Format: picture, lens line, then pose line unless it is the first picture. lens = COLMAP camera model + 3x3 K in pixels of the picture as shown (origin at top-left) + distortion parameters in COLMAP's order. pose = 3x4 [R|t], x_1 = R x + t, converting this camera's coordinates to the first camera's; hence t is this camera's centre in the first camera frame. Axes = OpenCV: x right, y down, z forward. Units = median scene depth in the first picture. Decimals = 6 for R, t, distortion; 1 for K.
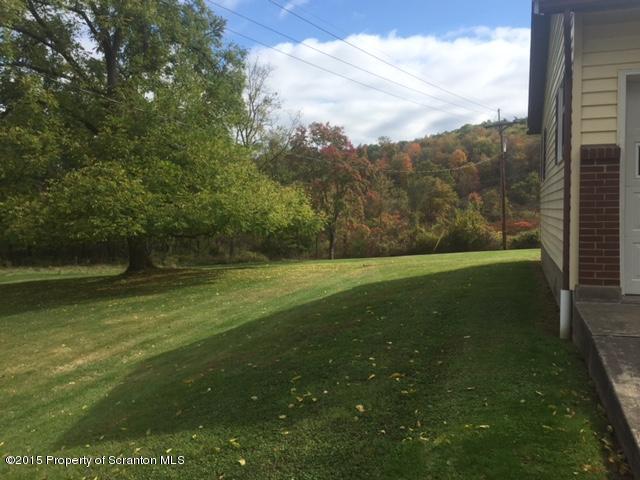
lens RADIAL K [[542.6, 0, 319.2], [0, 542.6, 242.6], [0, 0, 1]] dist [0.040229, -0.012846]
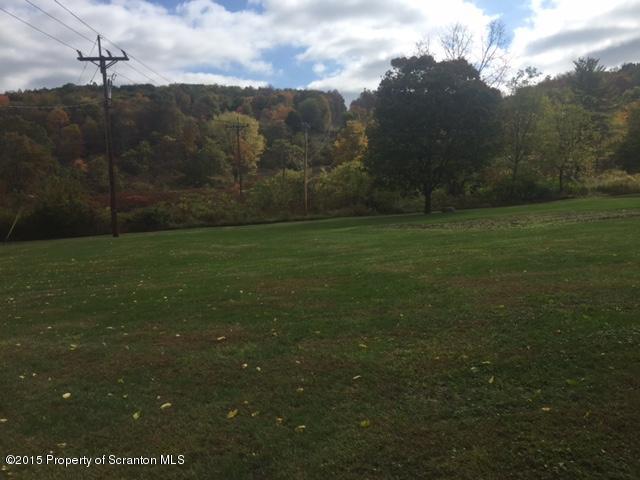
lens RADIAL K [[542.6, 0, 320.2], [0, 542.6, 240.7], [0, 0, 1]] dist [0.040229, -0.012846]
pose [[0.774410, -0.041010, 0.631354, 0.042017], [0.008687, 0.998492, 0.054203, -0.007766], [-0.632625, -0.036491, 0.773598, 0.119168]]
